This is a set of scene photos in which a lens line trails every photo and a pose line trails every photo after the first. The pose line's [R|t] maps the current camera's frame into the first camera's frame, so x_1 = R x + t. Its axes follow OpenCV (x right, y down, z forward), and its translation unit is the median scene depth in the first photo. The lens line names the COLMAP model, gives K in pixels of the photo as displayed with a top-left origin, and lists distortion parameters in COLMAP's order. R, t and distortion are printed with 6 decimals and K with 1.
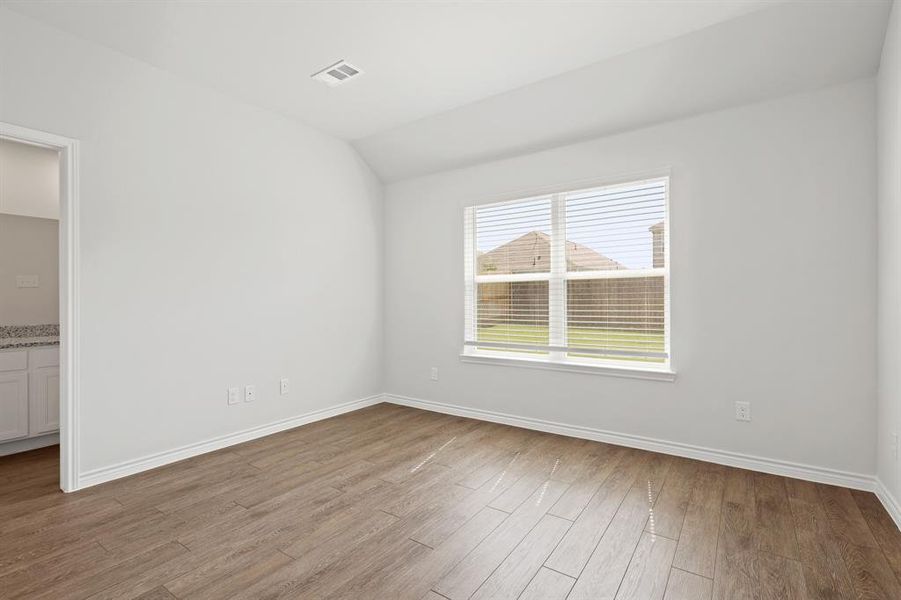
lens RADIAL K [[411.4, 0, 453.7], [0, 411.4, 301.2], [0, 0, 1]] dist [0.021474, -0.000099]
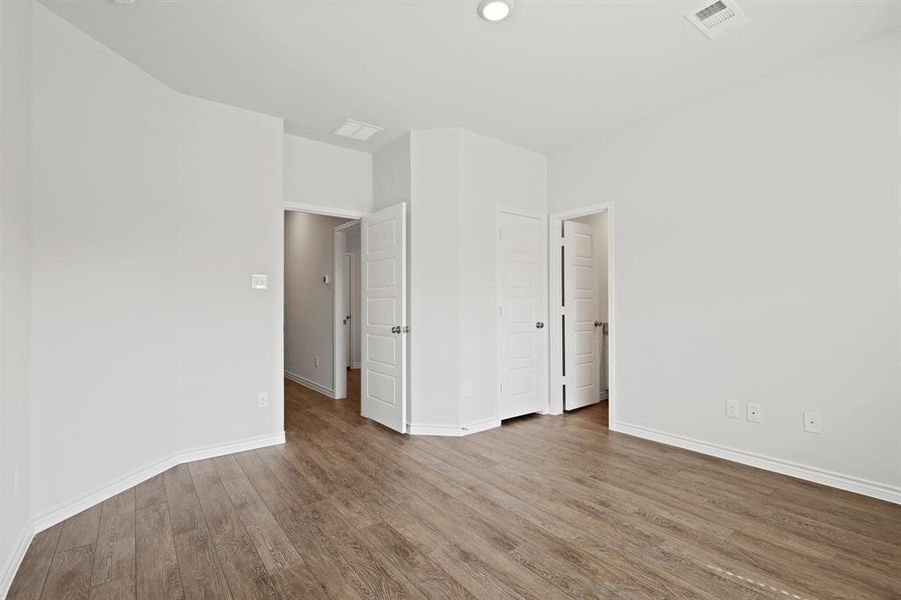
lens RADIAL K [[411.4, 0, 452.7], [0, 411.4, 304.0], [0, 0, 1]] dist [0.021474, -0.000099]
pose [[-0.294199, -0.004843, -0.955732, 0.650487], [0.007306, 0.999947, -0.007317, -0.006665], [0.955716, -0.009135, -0.294148, 0.792305]]
